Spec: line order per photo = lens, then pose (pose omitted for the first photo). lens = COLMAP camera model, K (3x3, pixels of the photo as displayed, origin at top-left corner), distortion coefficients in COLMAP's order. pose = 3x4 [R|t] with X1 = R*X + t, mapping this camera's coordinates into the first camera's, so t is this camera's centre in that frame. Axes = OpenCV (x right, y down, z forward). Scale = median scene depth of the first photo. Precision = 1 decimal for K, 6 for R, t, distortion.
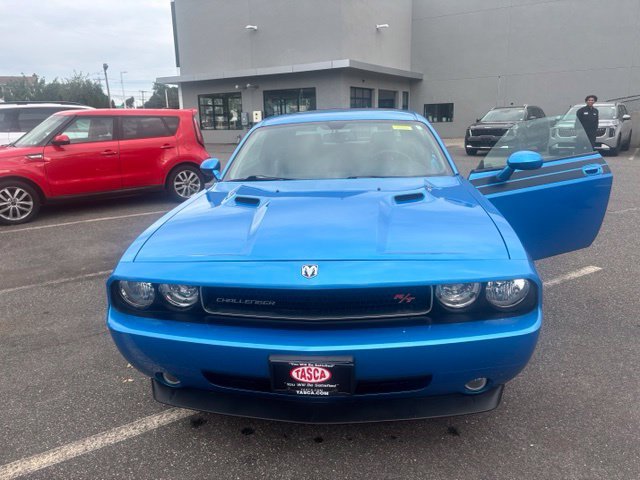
lens RADIAL K [[484.6, 0, 317.0], [0, 484.6, 239.9], [0, 0, 1]] dist [0.020483, -0.020949]
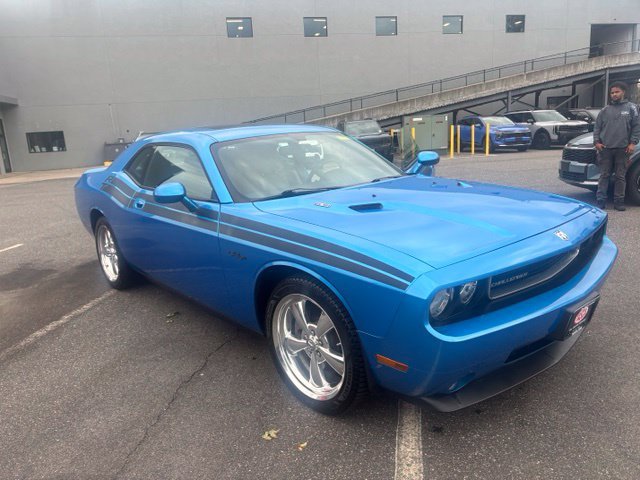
lens RADIAL K [[484.6, 0, 323.5], [0, 484.6, 237.9], [0, 0, 1]] dist [0.020483, -0.020949]
pose [[0.680680, -0.169530, 0.712695, -1.038930], [0.212115, 0.976791, 0.029764, -0.078014], [-0.701200, 0.130914, 0.700843, 0.427883]]
